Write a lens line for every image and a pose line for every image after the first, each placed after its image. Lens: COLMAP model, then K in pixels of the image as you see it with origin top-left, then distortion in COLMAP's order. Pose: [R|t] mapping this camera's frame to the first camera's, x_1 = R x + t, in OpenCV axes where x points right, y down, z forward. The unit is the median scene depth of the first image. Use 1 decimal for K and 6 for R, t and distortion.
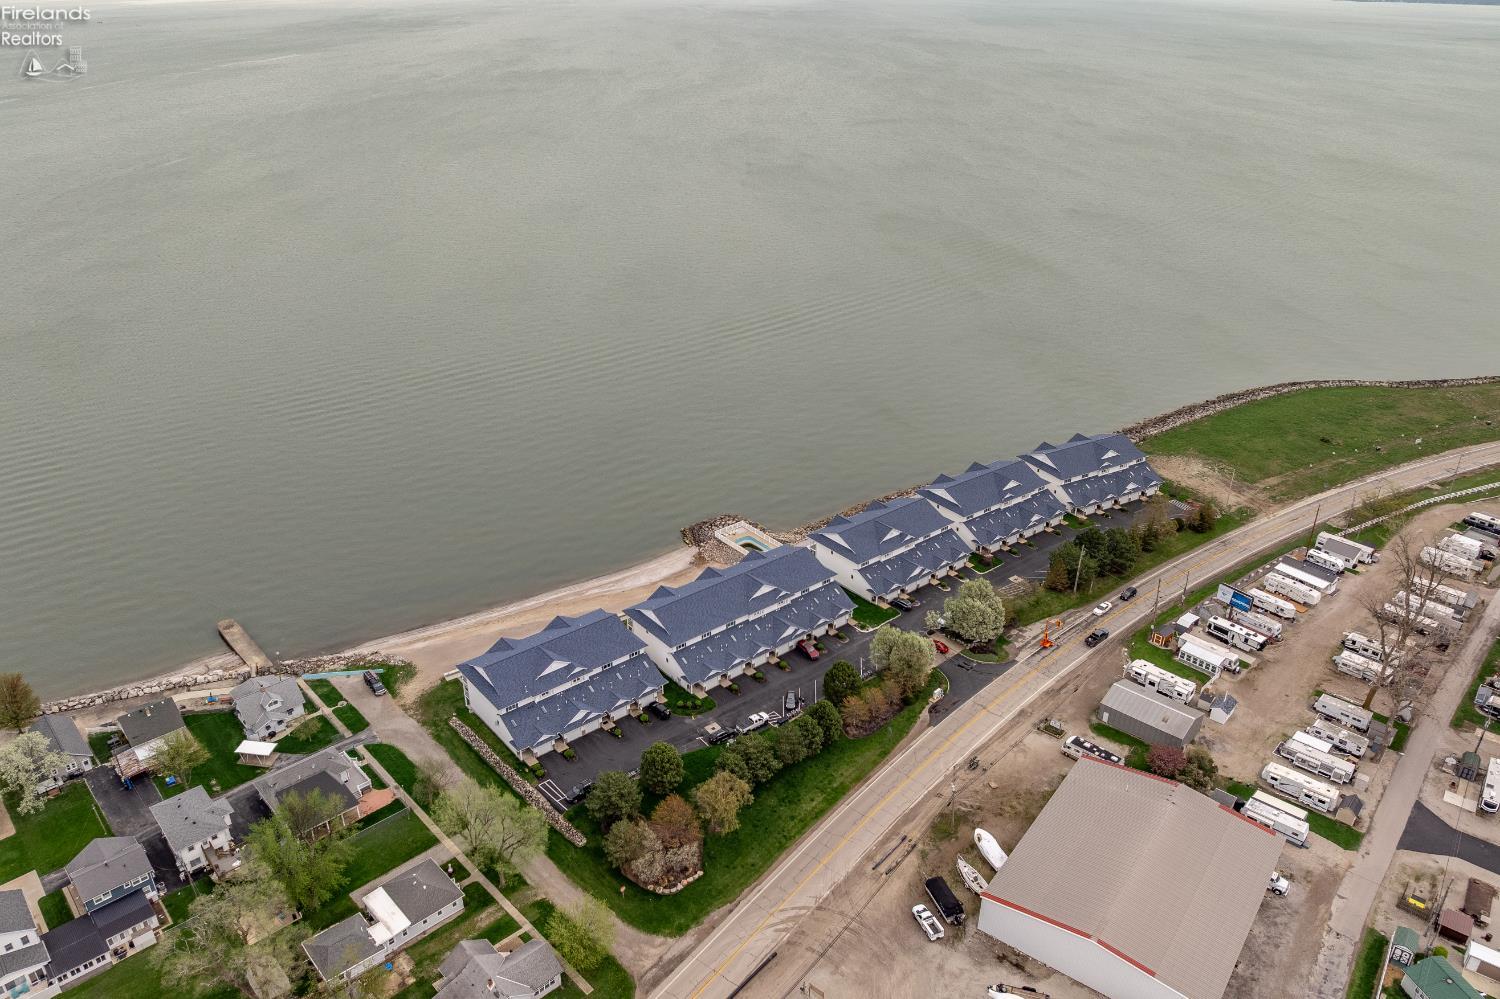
lens RADIAL K [[1023.0, 0, 747.0], [0, 1023.0, 499.3], [0, 0, 1]] dist [-0.028496, -0.011066]
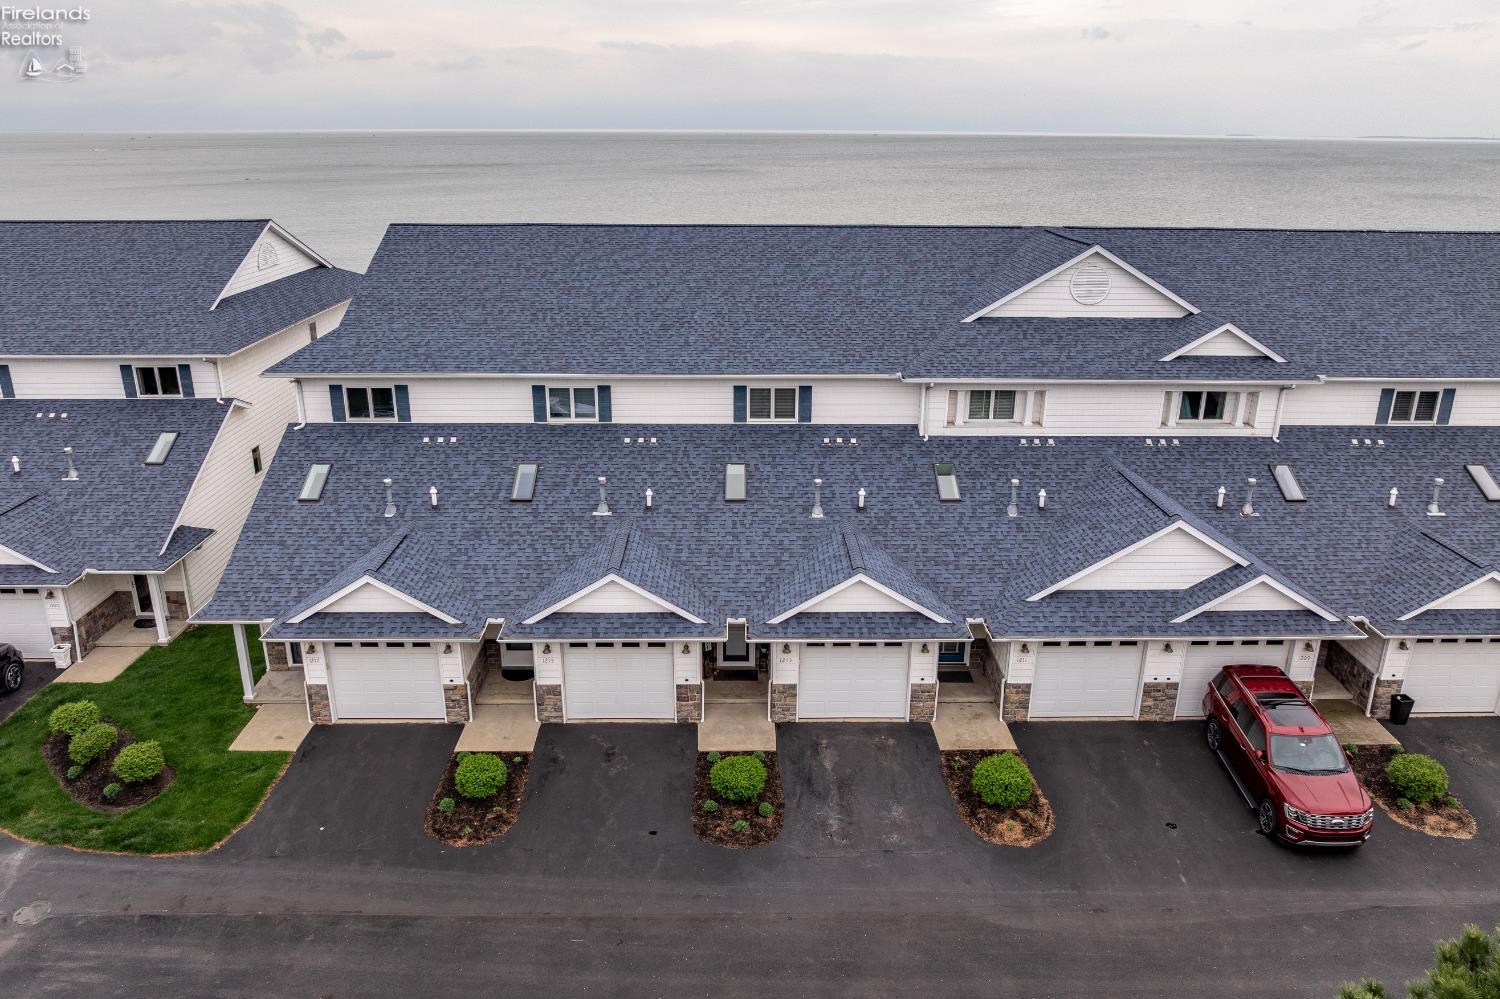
lens RADIAL K [[1023.0, 0, 748.2], [0, 1023.0, 501.1], [0, 0, 1]] dist [-0.028496, -0.011066]
pose [[0.779697, 0.199436, -0.593547, 0.073602], [-0.272367, 0.961568, -0.034694, 0.138145], [0.563816, 0.188713, 0.804051, 0.851796]]
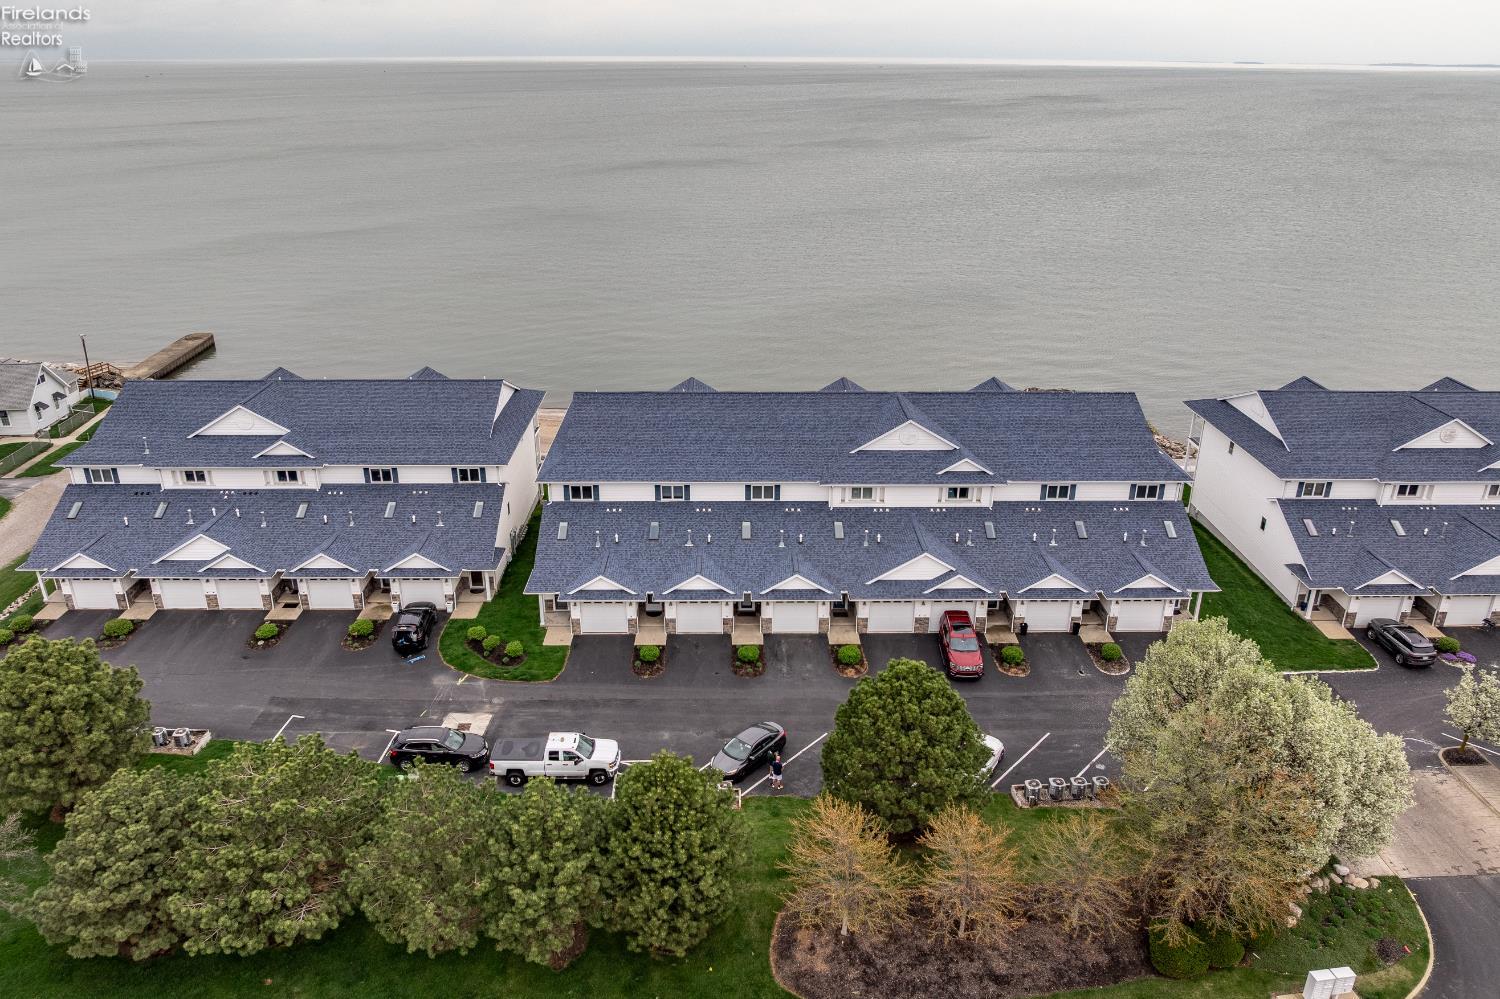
lens RADIAL K [[1023.0, 0, 748.8], [0, 1023.0, 500.2], [0, 0, 1]] dist [-0.028496, -0.011066]
pose [[0.781317, 0.236780, -0.577476, 0.173186], [-0.271984, 0.961939, 0.026429, 0.113201], [0.561755, 0.136415, 0.815980, 0.698843]]
